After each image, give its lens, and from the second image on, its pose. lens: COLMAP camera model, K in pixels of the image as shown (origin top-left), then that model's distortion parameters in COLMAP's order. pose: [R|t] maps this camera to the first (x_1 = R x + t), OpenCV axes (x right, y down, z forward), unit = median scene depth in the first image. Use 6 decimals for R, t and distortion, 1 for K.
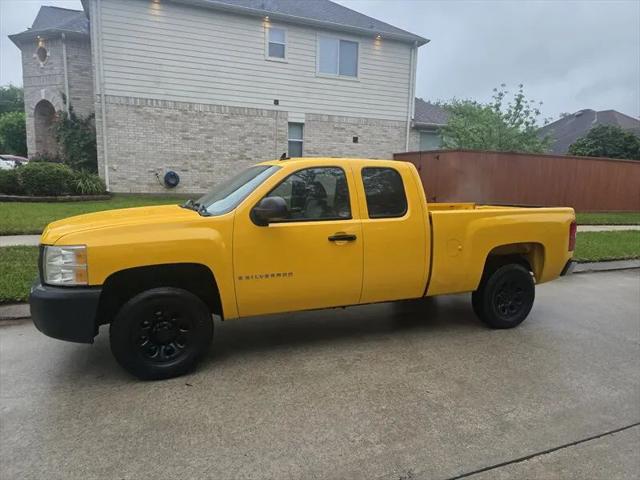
lens RADIAL K [[426.9, 0, 328.7], [0, 426.9, 242.3], [0, 0, 1]] dist [0.062178, -0.060258]
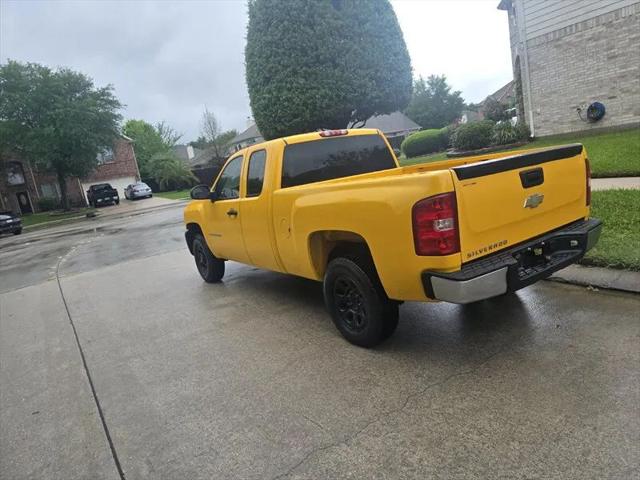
lens RADIAL K [[426.6, 0, 324.7], [0, 426.6, 233.3], [0, 0, 1]] dist [0.062085, -0.058262]
pose [[0.189526, 0.110818, -0.975602, 0.392004], [0.033785, 0.992286, 0.119276, -0.027347], [0.981294, -0.055567, 0.184320, 0.295461]]
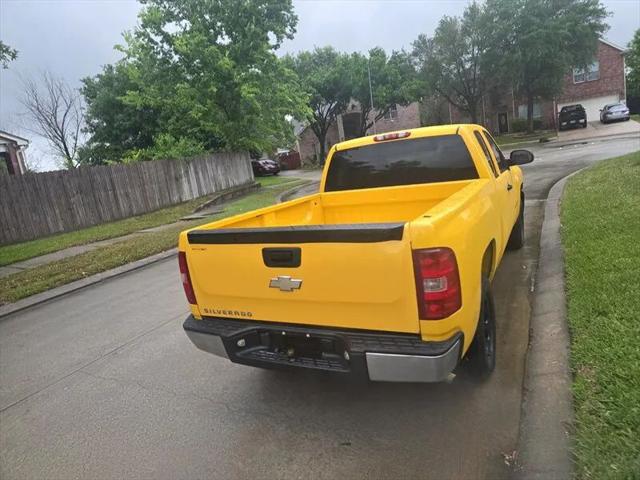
lens RADIAL K [[426.6, 0, 326.0], [0, 426.6, 233.7], [0, 0, 1]] dist [0.062085, -0.058262]
pose [[-0.770138, 0.203681, -0.604484, 0.288629], [0.041941, 0.961768, 0.270633, -0.084865], [0.636497, 0.183073, -0.749237, 0.590890]]
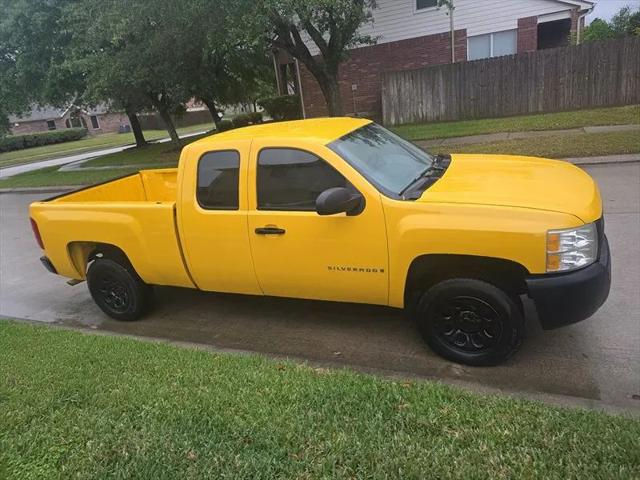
lens RADIAL K [[427.0, 0, 317.5], [0, 427.0, 232.2], [0, 0, 1]] dist [0.053325, -0.045867]
pose [[-0.680927, -0.160890, 0.714460, -0.253852], [0.211645, 0.890712, 0.402291, -0.117570], [-0.701103, 0.425143, -0.572458, 0.543847]]
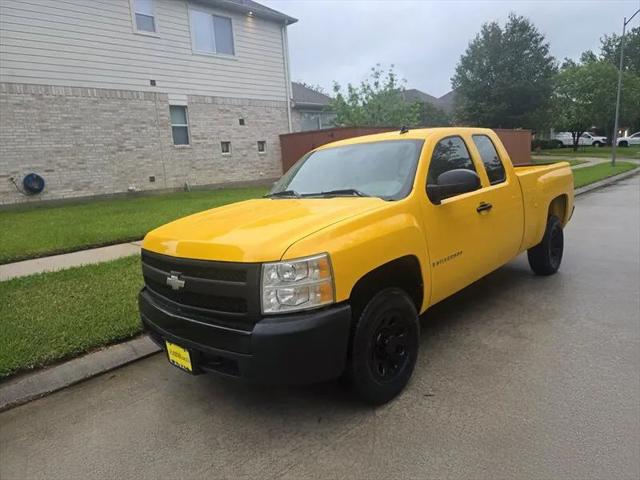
lens RADIAL K [[426.9, 0, 328.2], [0, 426.9, 232.2], [0, 0, 1]] dist [0.062178, -0.060258]
pose [[0.909306, -0.150649, 0.387902, -0.193739], [0.145767, 0.988420, 0.042170, -0.013865], [-0.389763, 0.018198, 0.920735, 0.068305]]
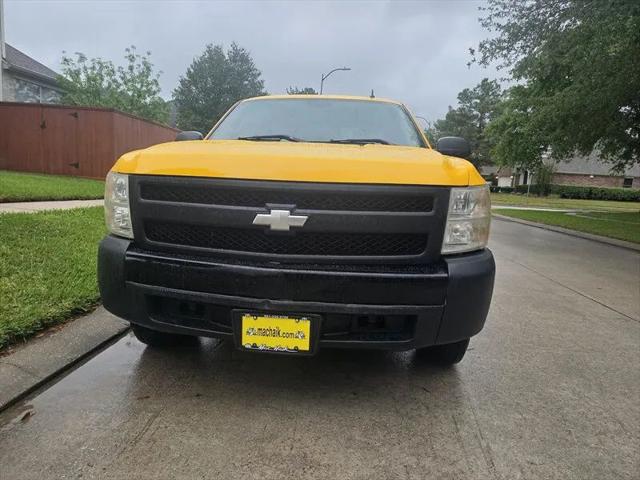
lens RADIAL K [[426.9, 0, 312.6], [0, 426.9, 240.7], [0, 0, 1]] dist [0.062178, -0.060258]
pose [[0.478409, -0.119030, 0.870033, -0.293095], [0.079345, 0.992577, 0.092166, 0.002452], [-0.874545, 0.024939, 0.484302, 0.208950]]
